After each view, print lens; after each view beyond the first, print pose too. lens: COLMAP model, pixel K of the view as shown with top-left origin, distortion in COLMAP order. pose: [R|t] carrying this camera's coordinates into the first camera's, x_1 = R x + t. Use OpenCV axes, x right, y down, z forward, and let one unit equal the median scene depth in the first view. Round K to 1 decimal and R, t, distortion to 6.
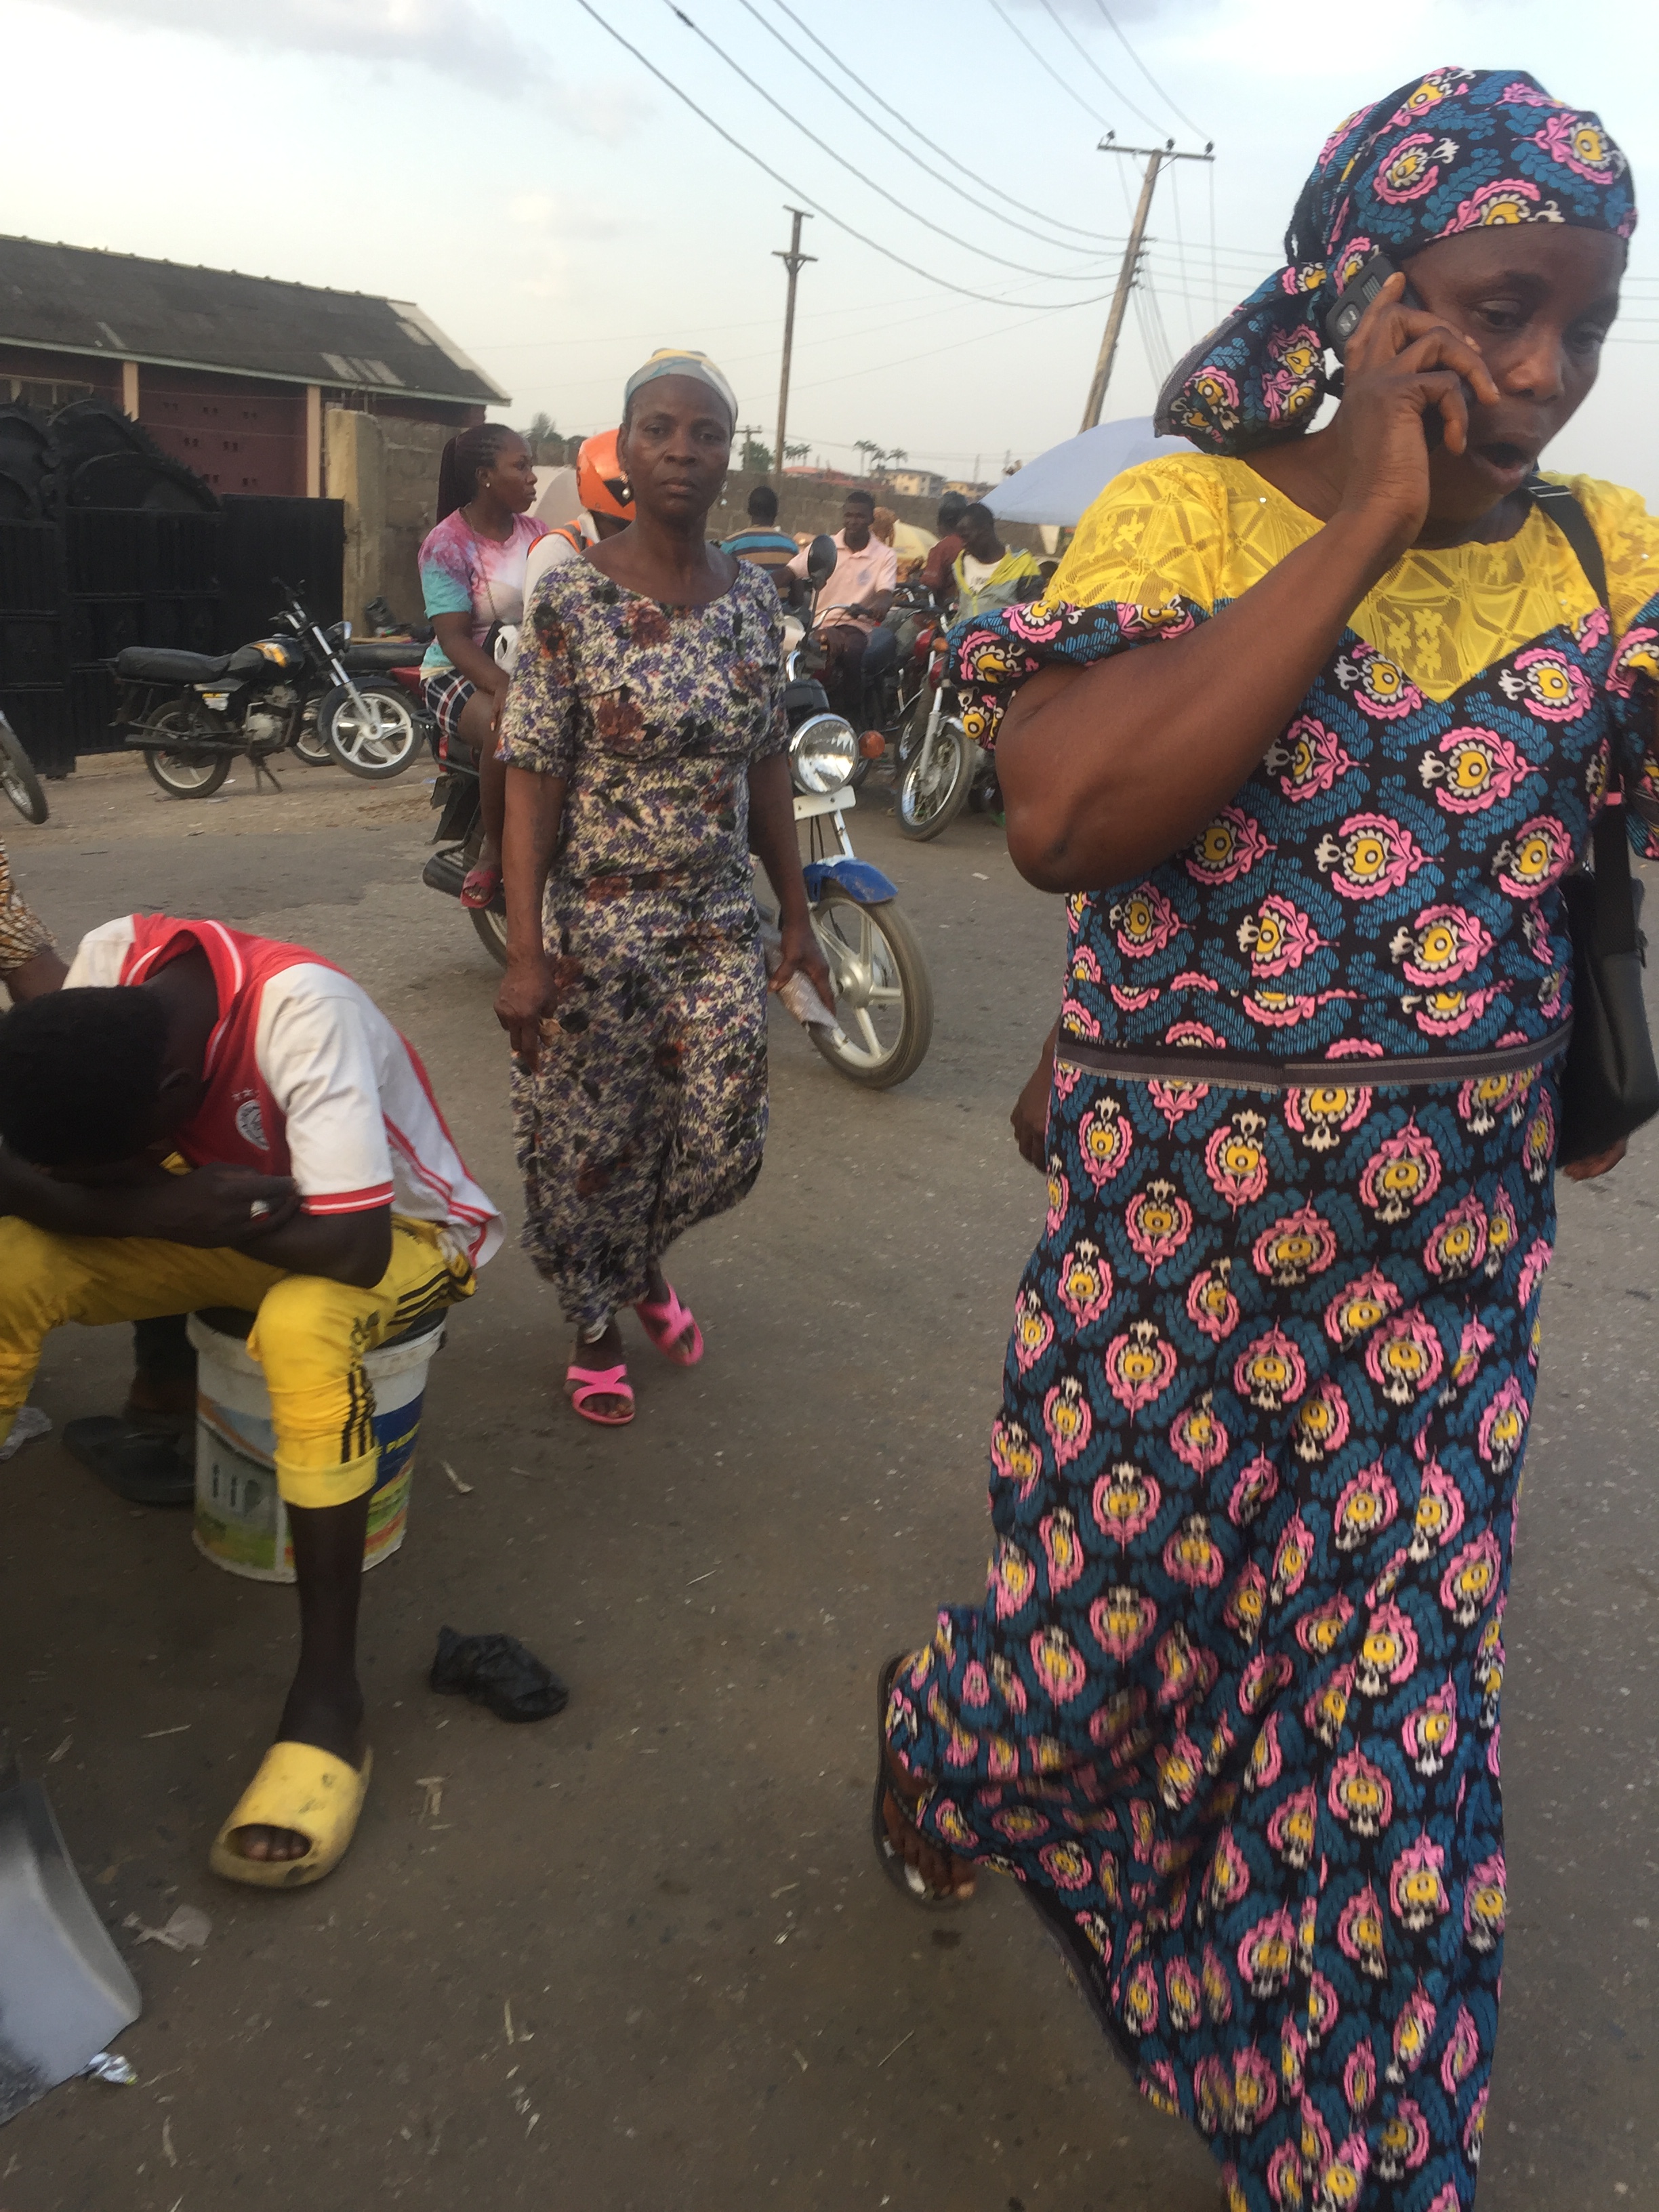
lens RADIAL K [[2037.0, 0, 839.4], [0, 2037.0, 1094.2], [0, 0, 1]] dist [0.150986, -0.198892]
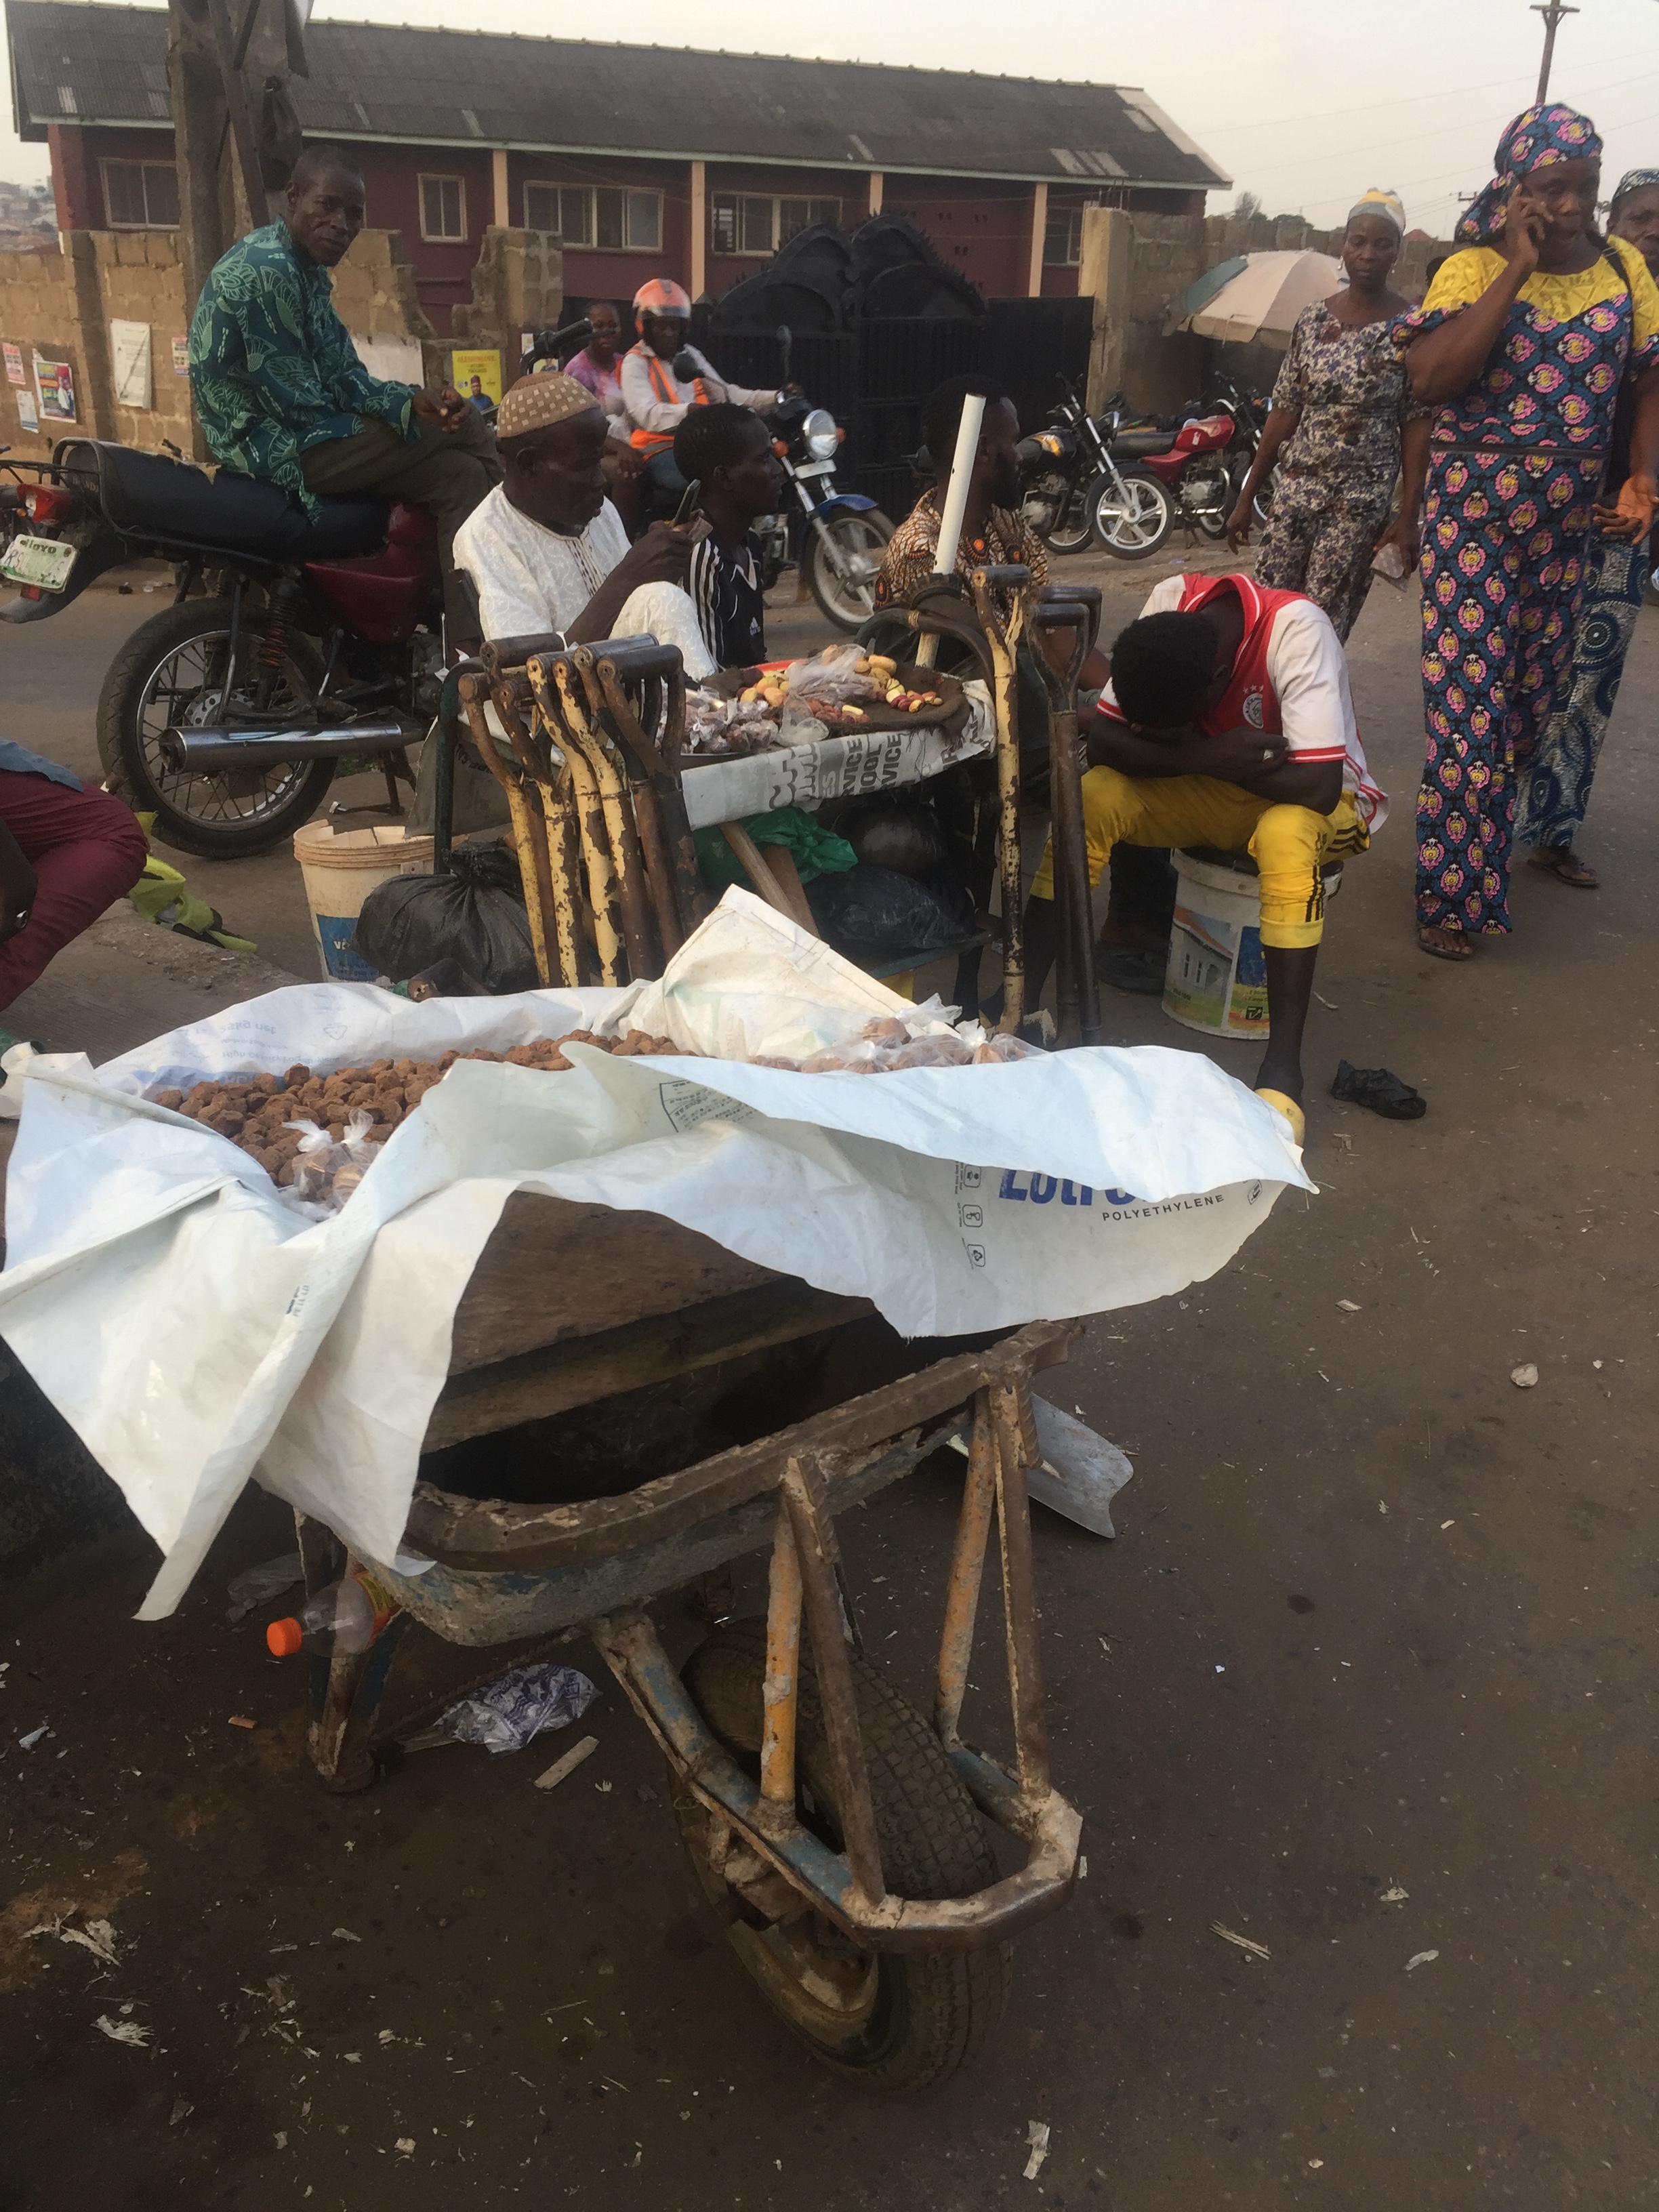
lens RADIAL K [[2015.6, 0, 861.2], [0, 2015.6, 1114.4], [0, 0, 1]] dist [0.166032, -0.244483]
pose [[0.952308, 0.074675, -0.295859, -0.013177], [-0.044577, 0.993236, 0.107212, 0.024521], [0.301864, -0.088910, 0.949196, -0.085116]]
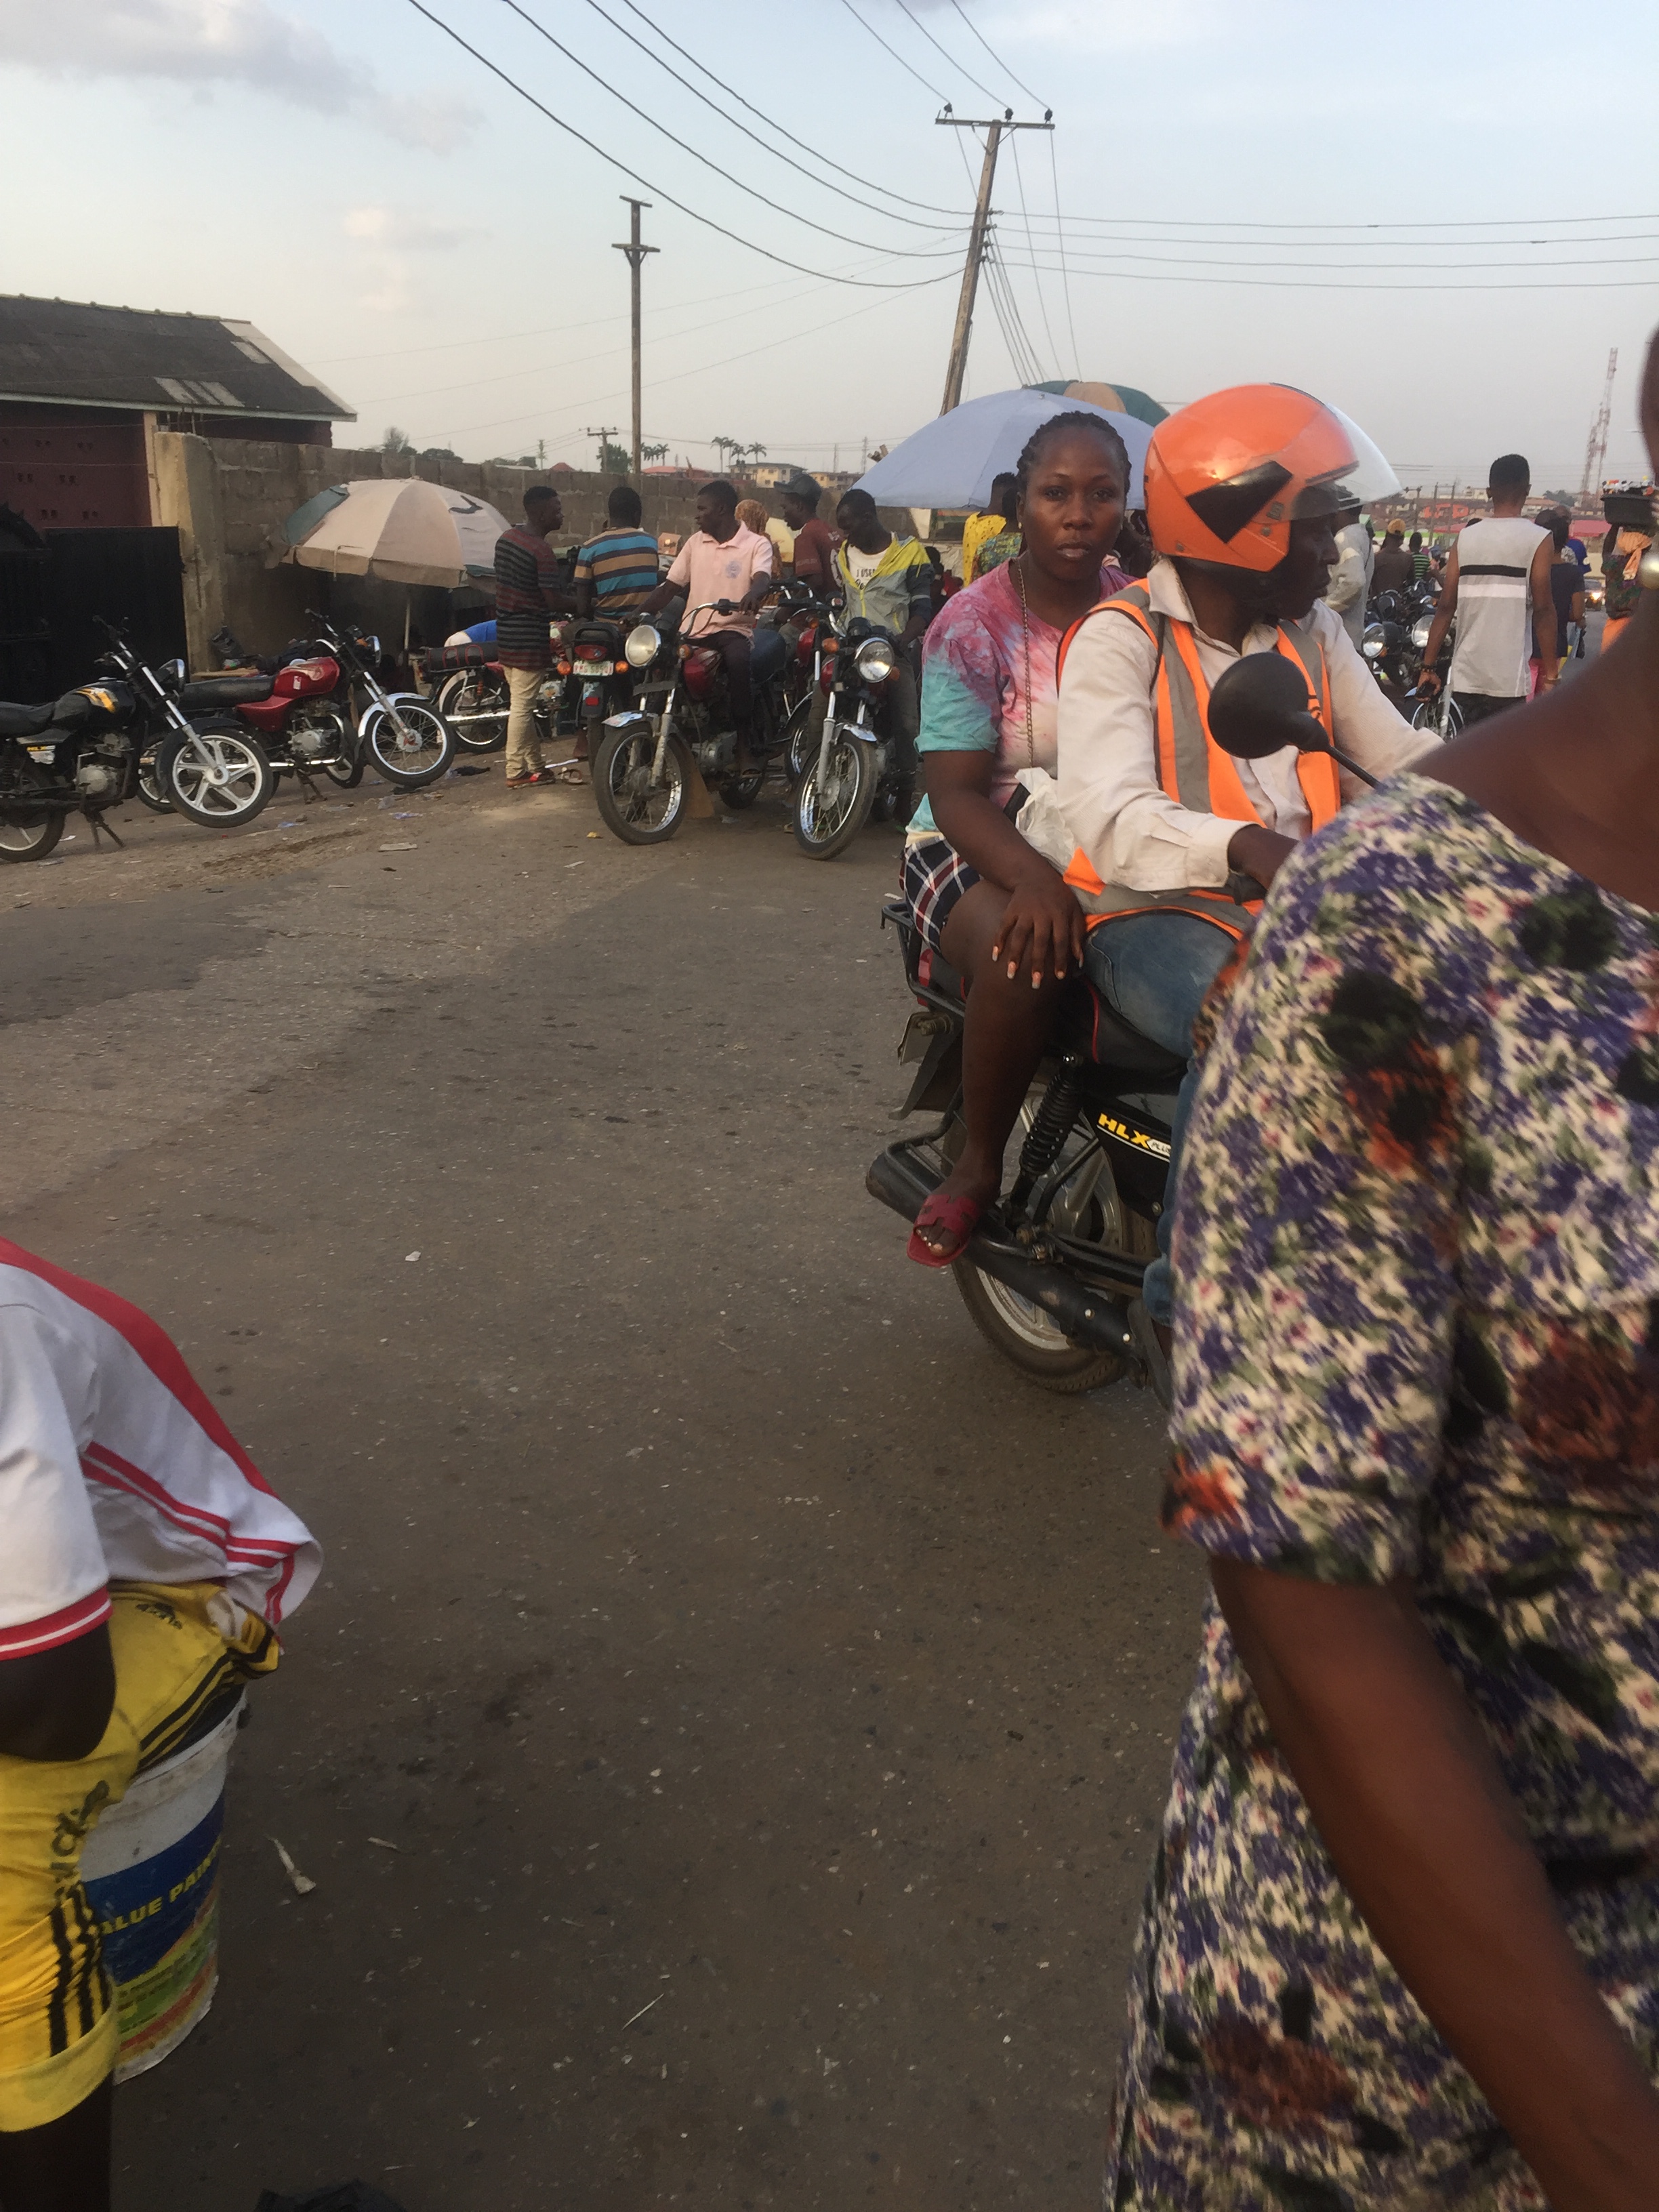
lens RADIAL K [[2015.6, 0, 861.2], [0, 2015.6, 1114.4], [0, 0, 1]] dist [0.166032, -0.244483]
pose [[0.995421, -0.078849, 0.054045, -0.001211], [0.078067, 0.996813, 0.016430, -0.013787], [-0.055168, -0.012136, 0.998403, 0.051427]]
